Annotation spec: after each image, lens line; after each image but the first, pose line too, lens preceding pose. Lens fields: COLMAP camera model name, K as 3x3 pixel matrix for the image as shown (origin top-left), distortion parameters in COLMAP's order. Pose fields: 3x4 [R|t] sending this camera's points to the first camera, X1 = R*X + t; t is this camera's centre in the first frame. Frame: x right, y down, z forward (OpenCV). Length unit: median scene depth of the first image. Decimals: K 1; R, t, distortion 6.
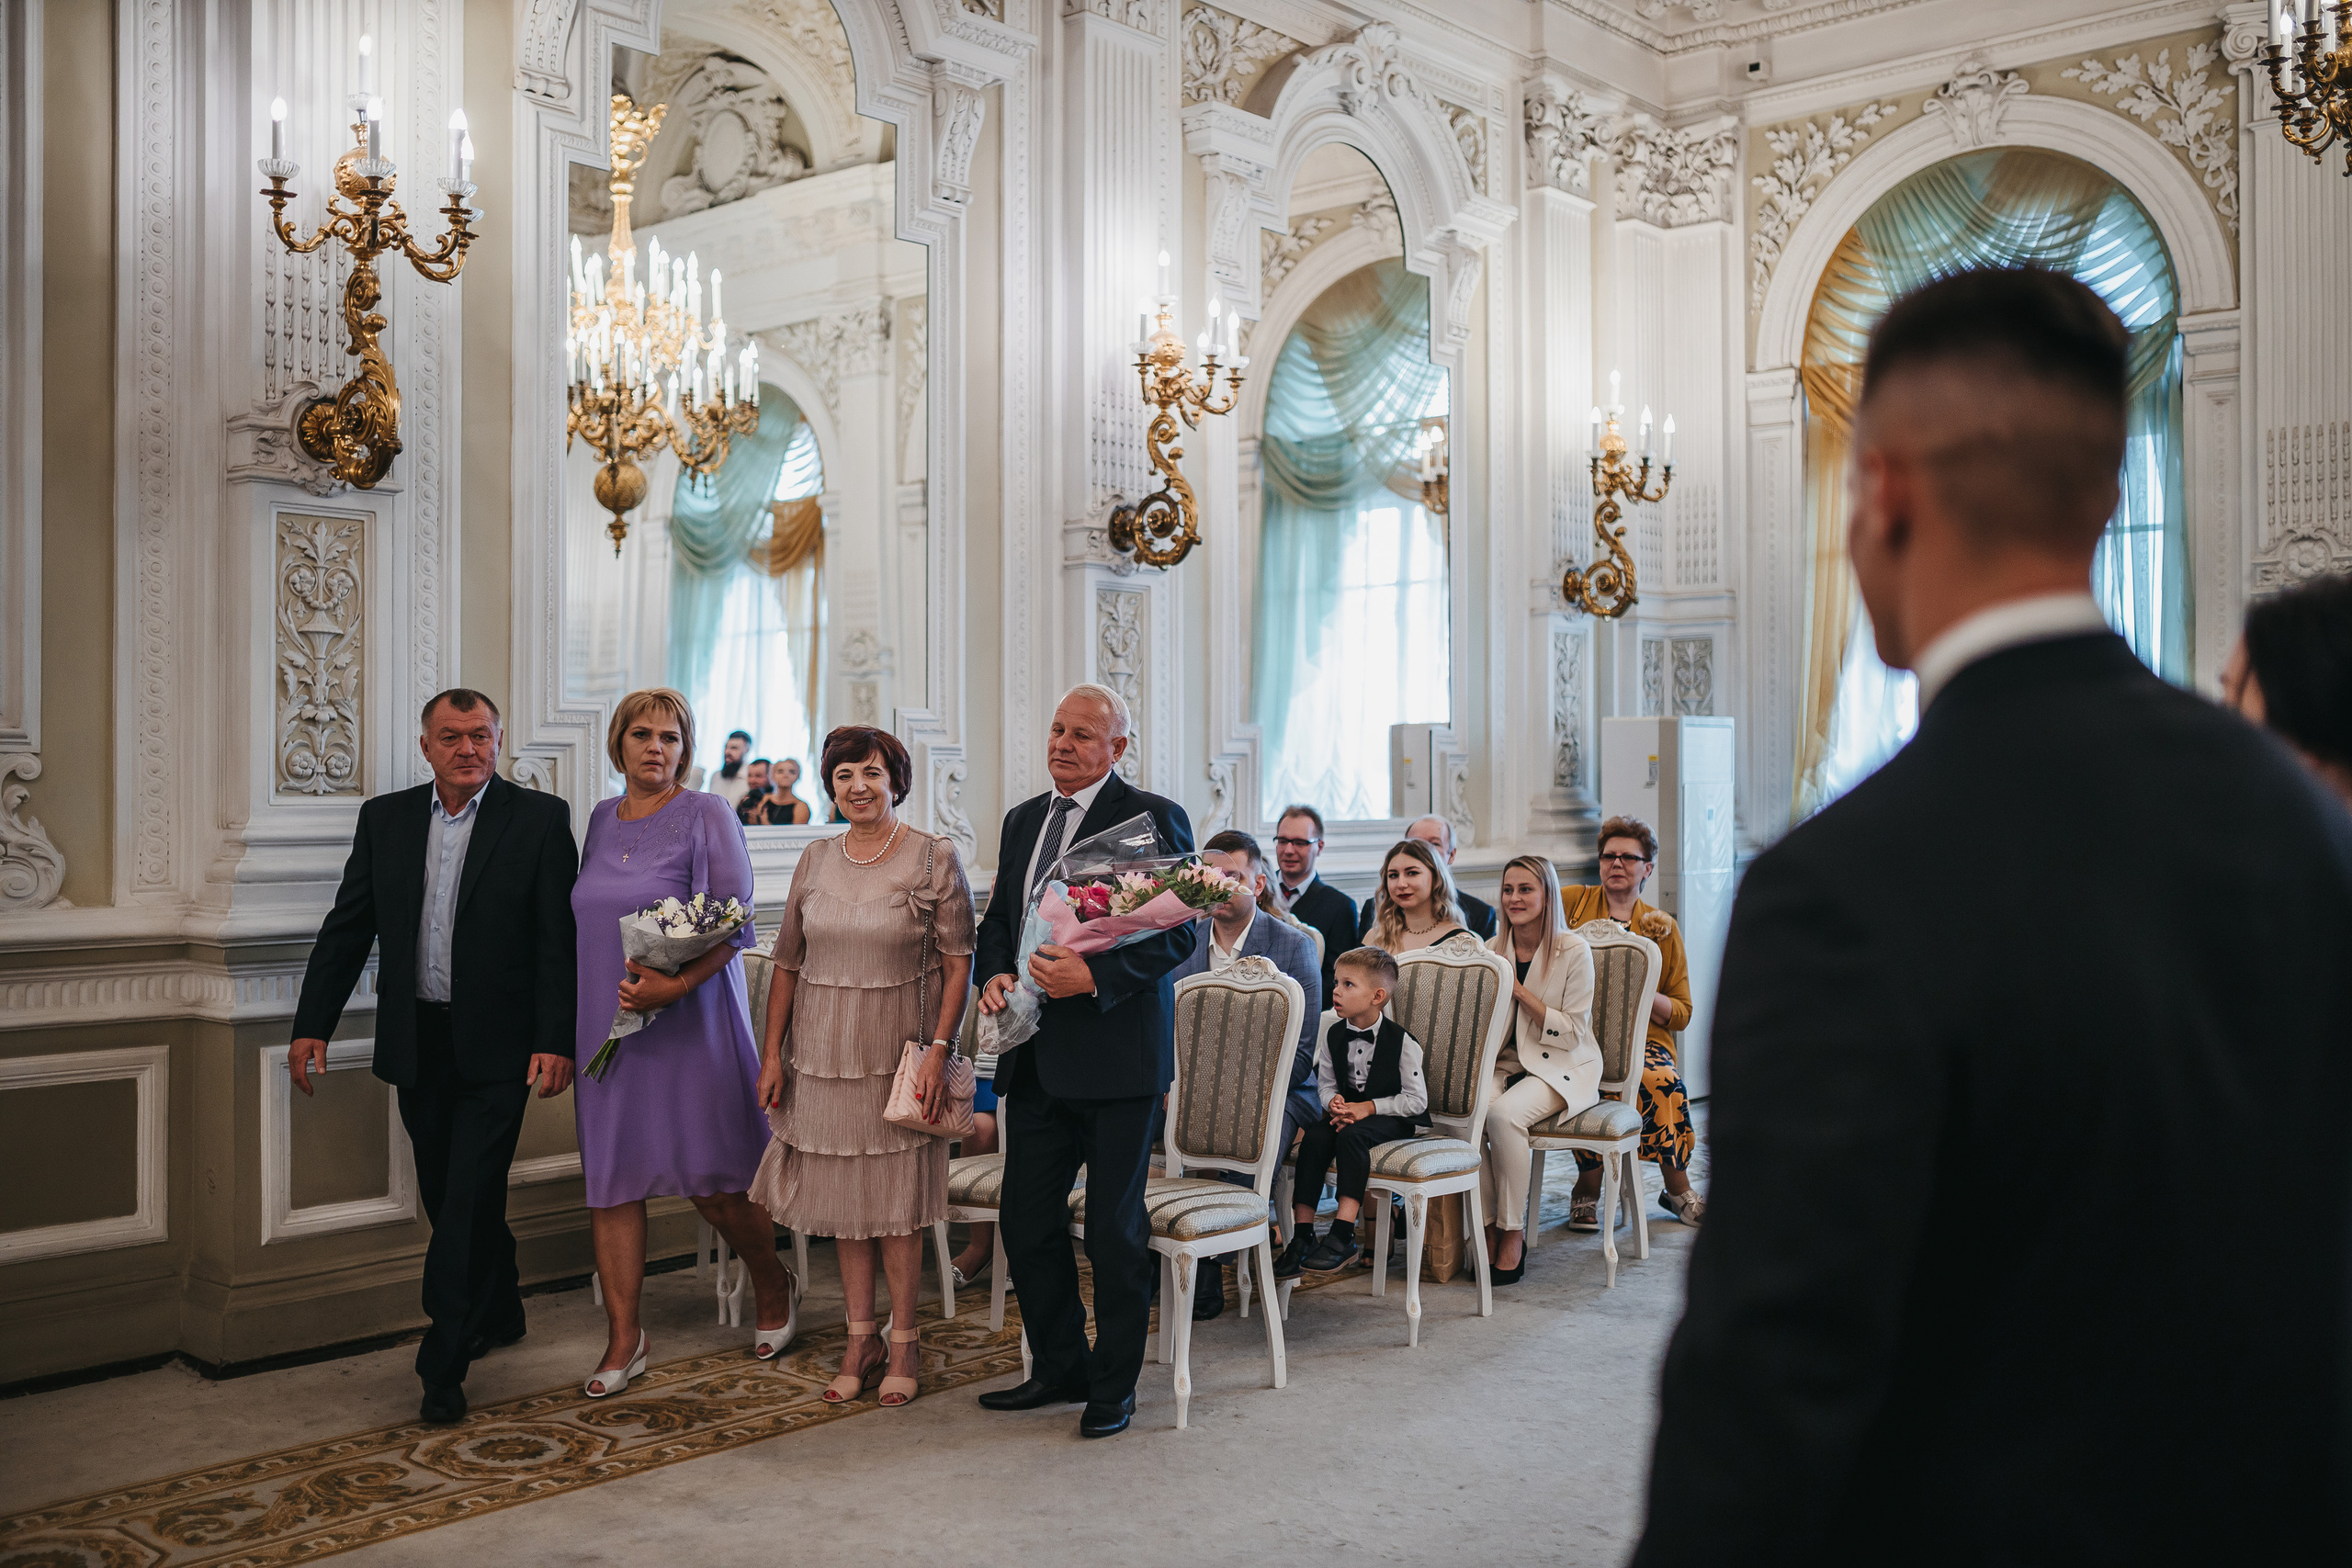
lens RADIAL K [[2274.6, 0, 1176.0], [0, 2274.6, 784.0], [0, 0, 1]] dist [-0.071028, 0.092859]
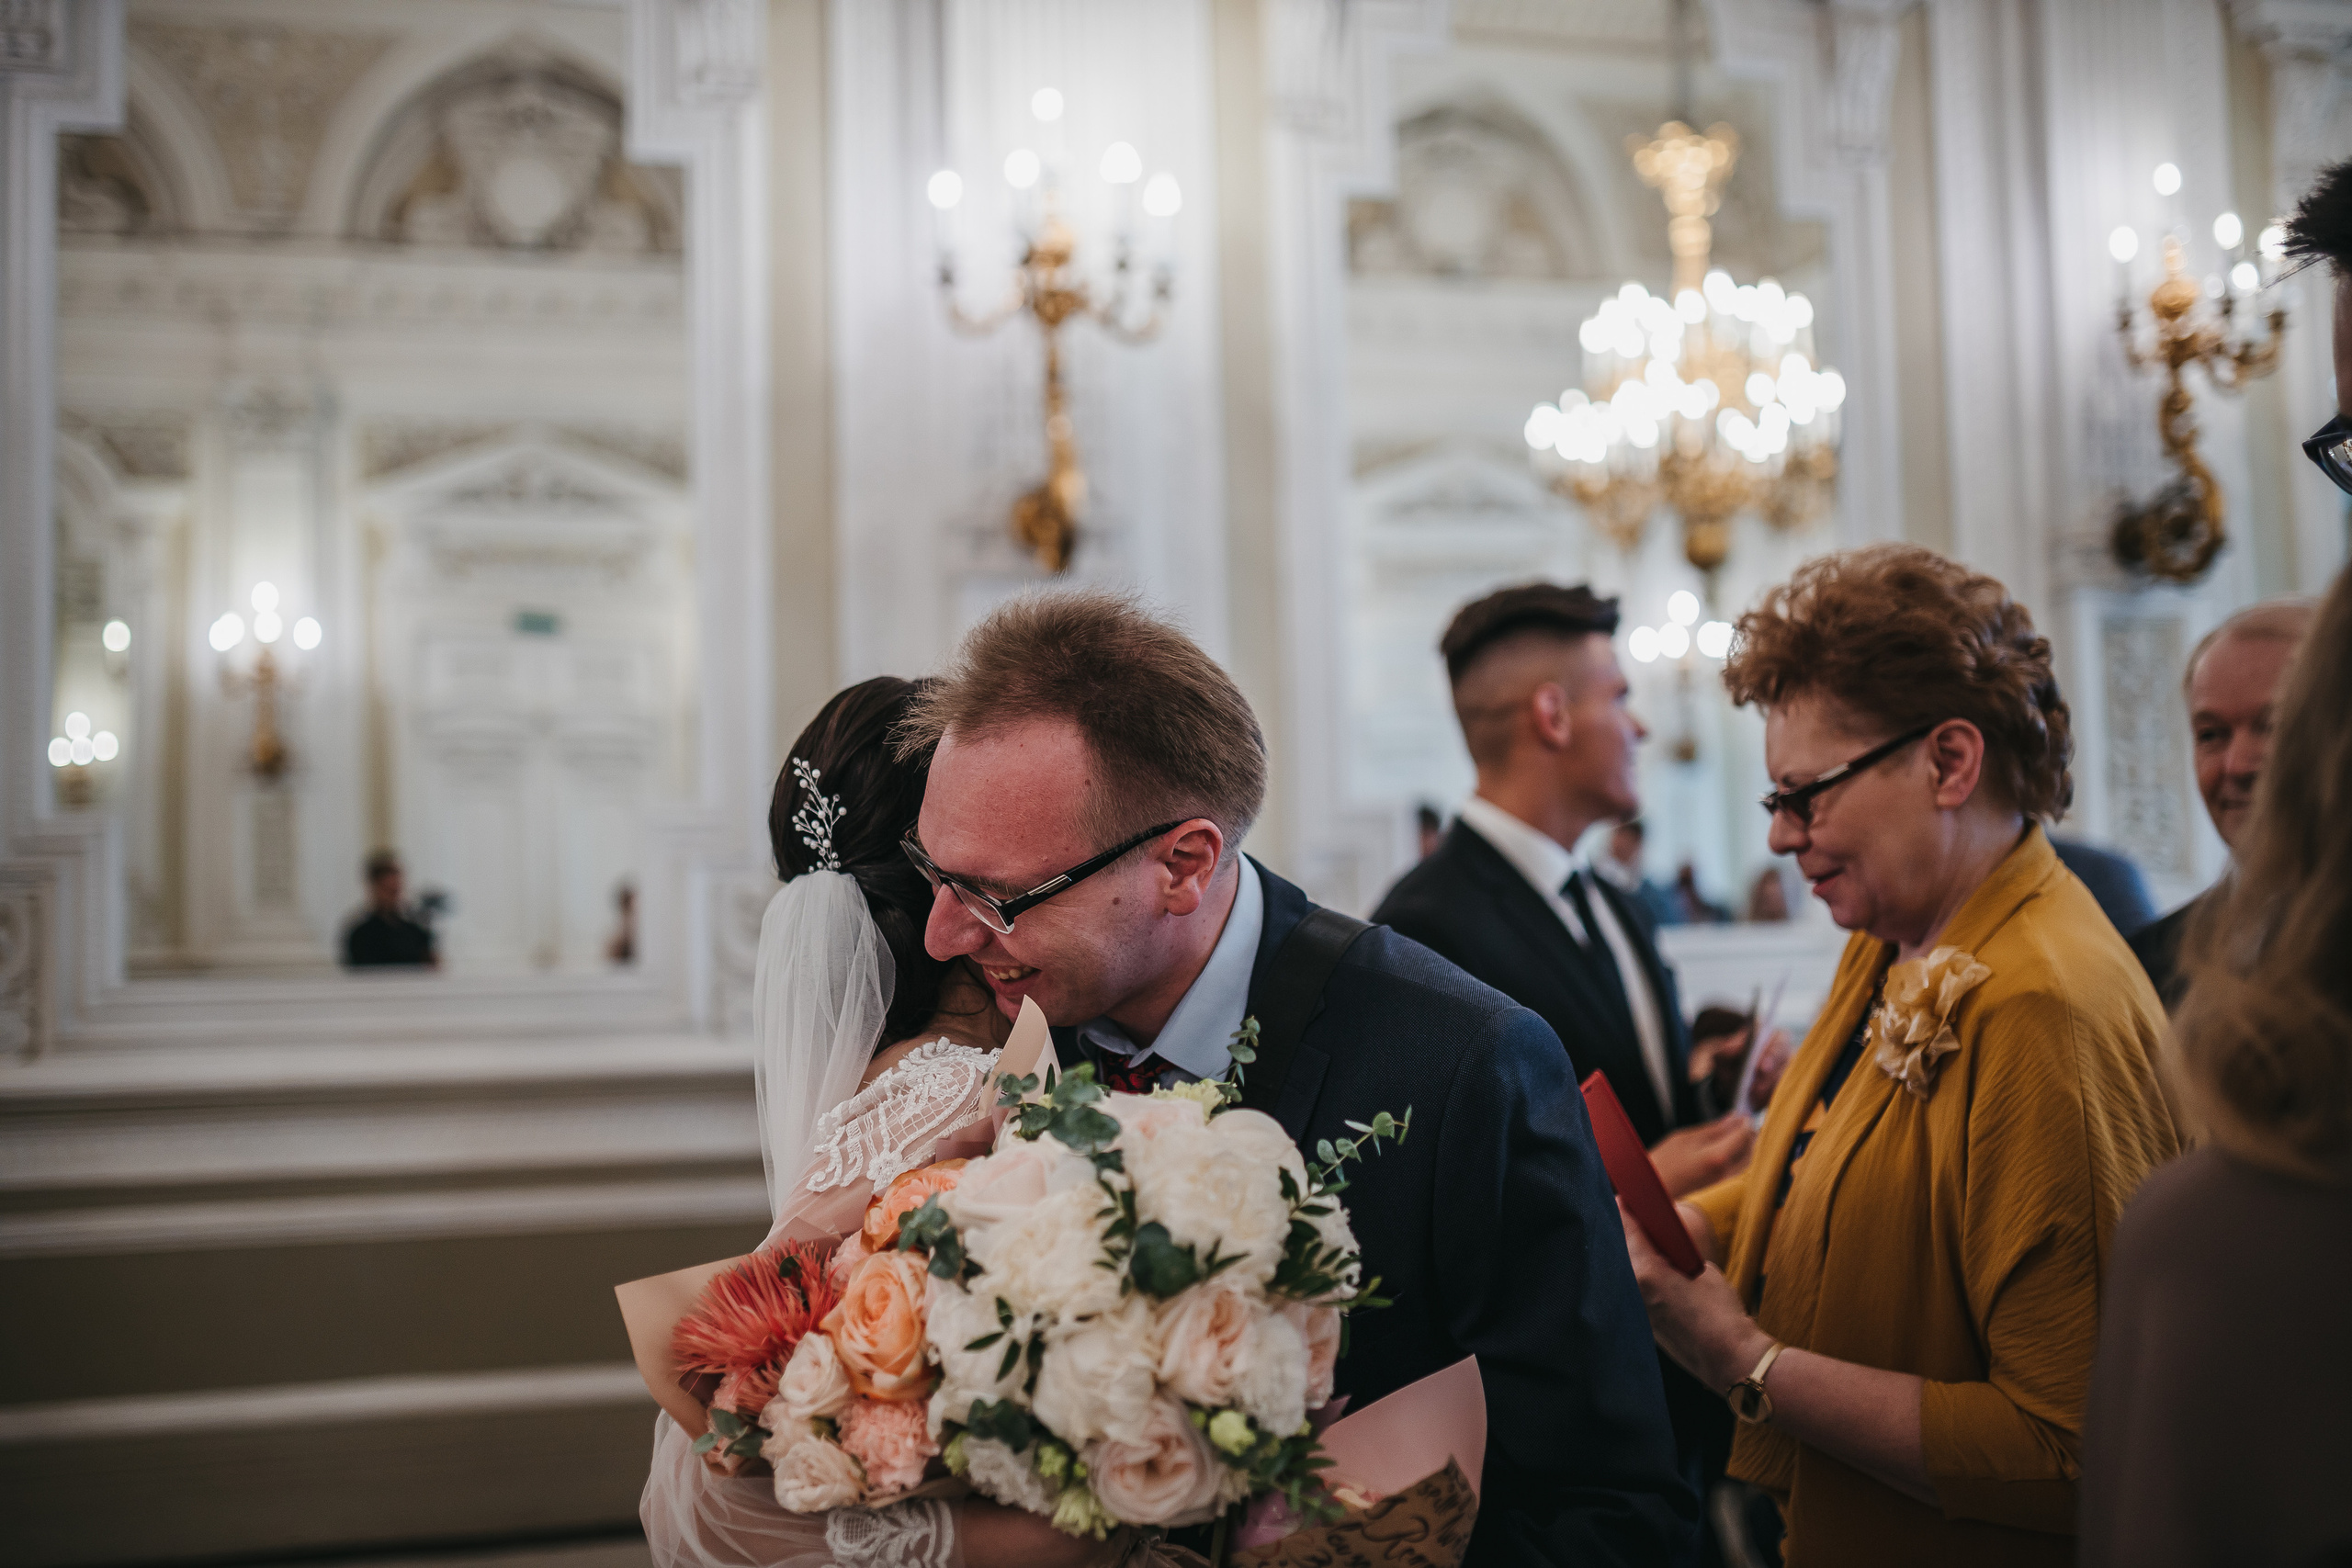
lens RADIAL K [[2274.6, 0, 1176.0], [0, 2274.6, 784.0], [0, 0, 1]] dist [-0.071028, 0.092859]
pose [[0.802058, -0.045191, -0.595534, 0.225091], [0.021888, 0.998687, -0.046306, -0.004064], [0.596845, 0.024105, 0.801994, 0.286611]]
